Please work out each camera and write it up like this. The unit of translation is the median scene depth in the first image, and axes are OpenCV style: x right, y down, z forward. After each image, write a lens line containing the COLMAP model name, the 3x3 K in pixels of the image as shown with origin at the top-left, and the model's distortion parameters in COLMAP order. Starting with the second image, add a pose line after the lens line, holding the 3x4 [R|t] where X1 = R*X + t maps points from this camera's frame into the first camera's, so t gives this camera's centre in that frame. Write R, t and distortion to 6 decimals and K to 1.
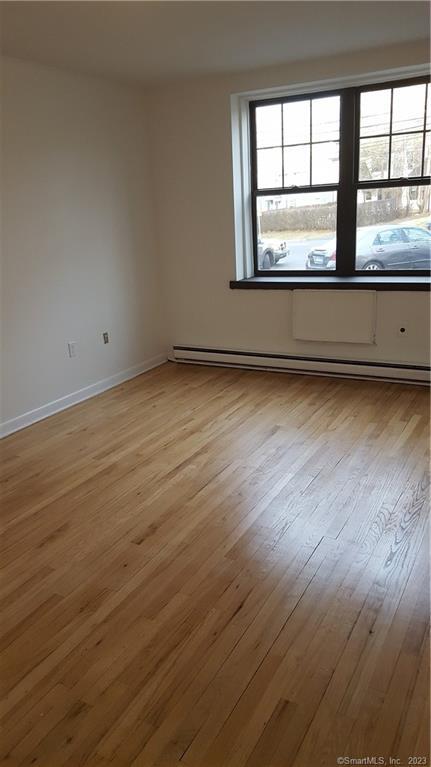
lens RADIAL K [[599.0, 0, 214.1], [0, 599.0, 395.2], [0, 0, 1]] dist [0.124271, -0.203292]
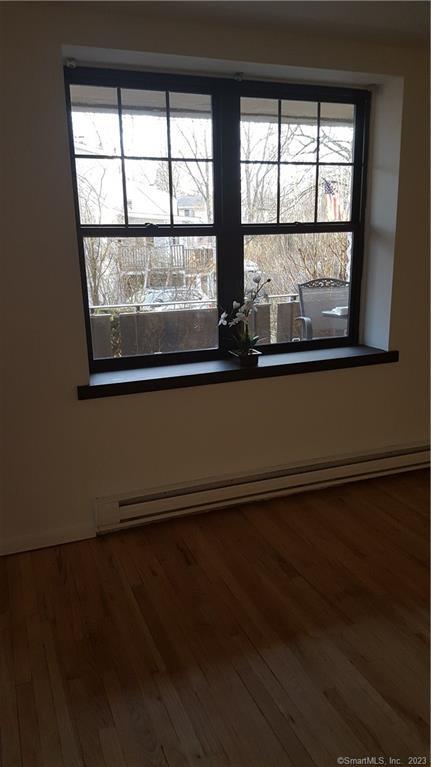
lens RADIAL K [[599.0, 0, 214.1], [0, 599.0, 395.2], [0, 0, 1]] dist [0.124271, -0.203292]
pose [[0.626689, -0.153451, 0.764011, -0.334952], [0.217231, 0.975957, 0.017834, -0.176152], [-0.748379, 0.154790, 0.644956, 0.598996]]
